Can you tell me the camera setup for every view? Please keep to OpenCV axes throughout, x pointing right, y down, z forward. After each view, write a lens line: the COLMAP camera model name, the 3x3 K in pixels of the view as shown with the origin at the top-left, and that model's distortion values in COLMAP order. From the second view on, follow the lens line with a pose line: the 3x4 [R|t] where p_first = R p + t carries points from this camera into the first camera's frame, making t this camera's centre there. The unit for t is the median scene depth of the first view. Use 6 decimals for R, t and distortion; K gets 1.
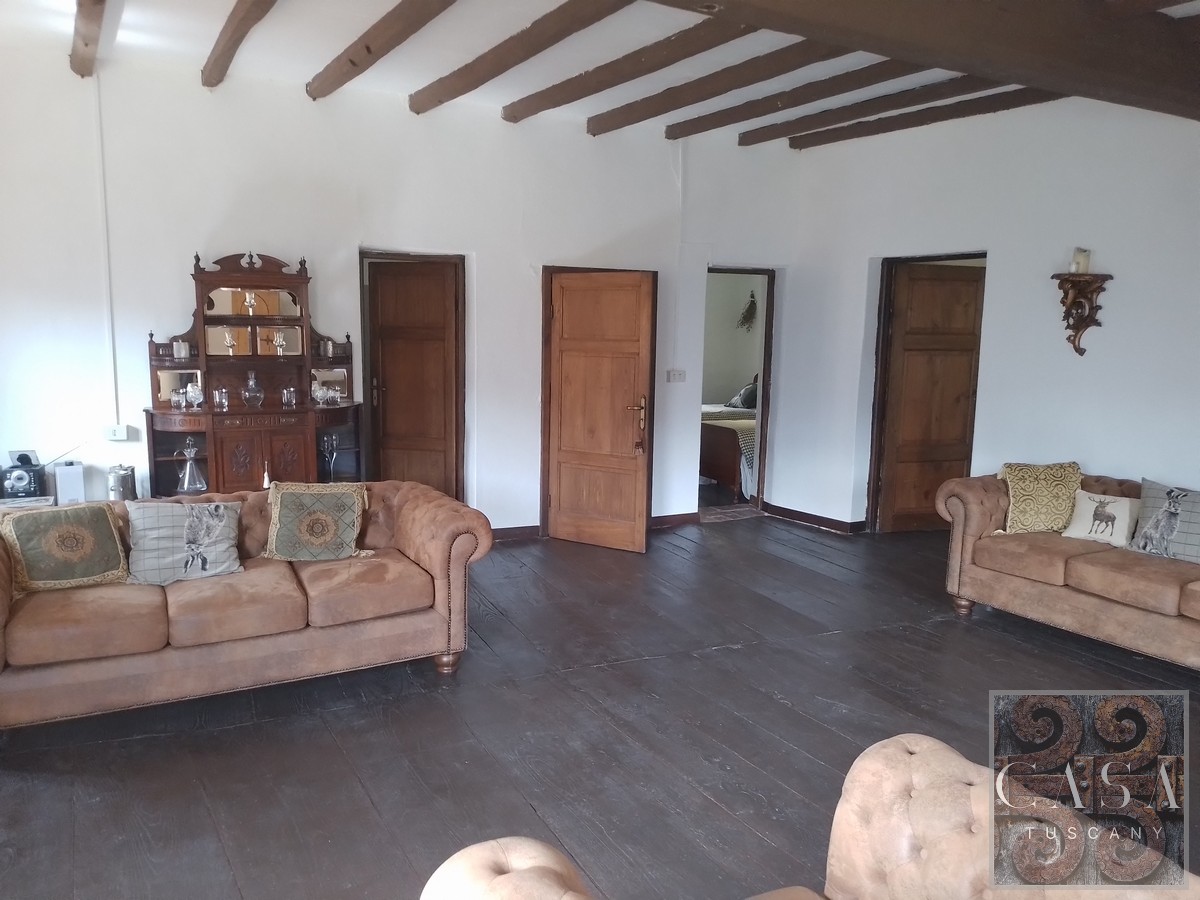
lens RADIAL K [[888.2, 0, 591.0], [0, 888.2, 445.0], [0, 0, 1]] dist [0.101717, -0.120569]
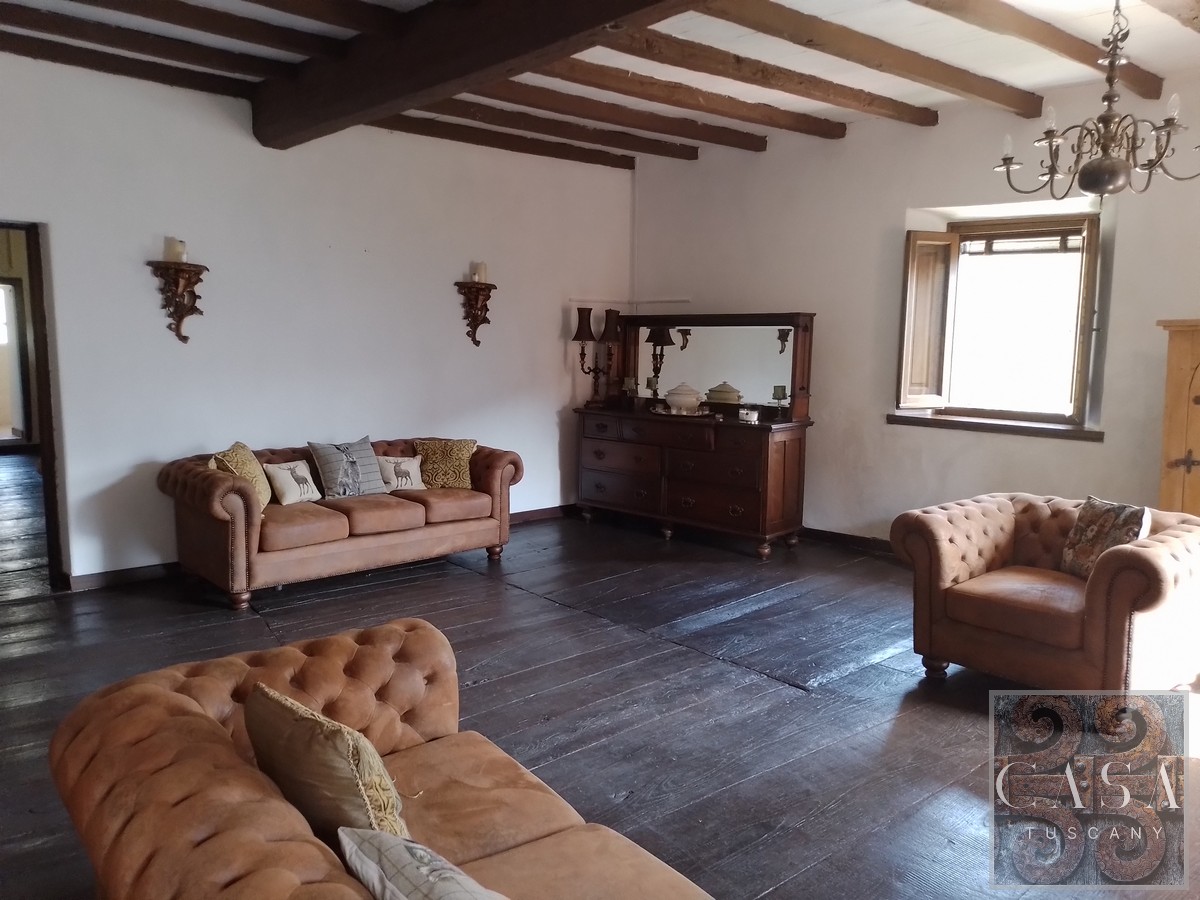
lens RADIAL K [[888.2, 0, 591.0], [0, 888.2, 445.0], [0, 0, 1]] dist [0.101717, -0.120569]
pose [[-0.184474, -0.136526, 0.973309, -0.594358], [0.107742, 0.981527, 0.158100, -0.102151], [-0.976914, 0.134032, -0.166357, 0.770628]]
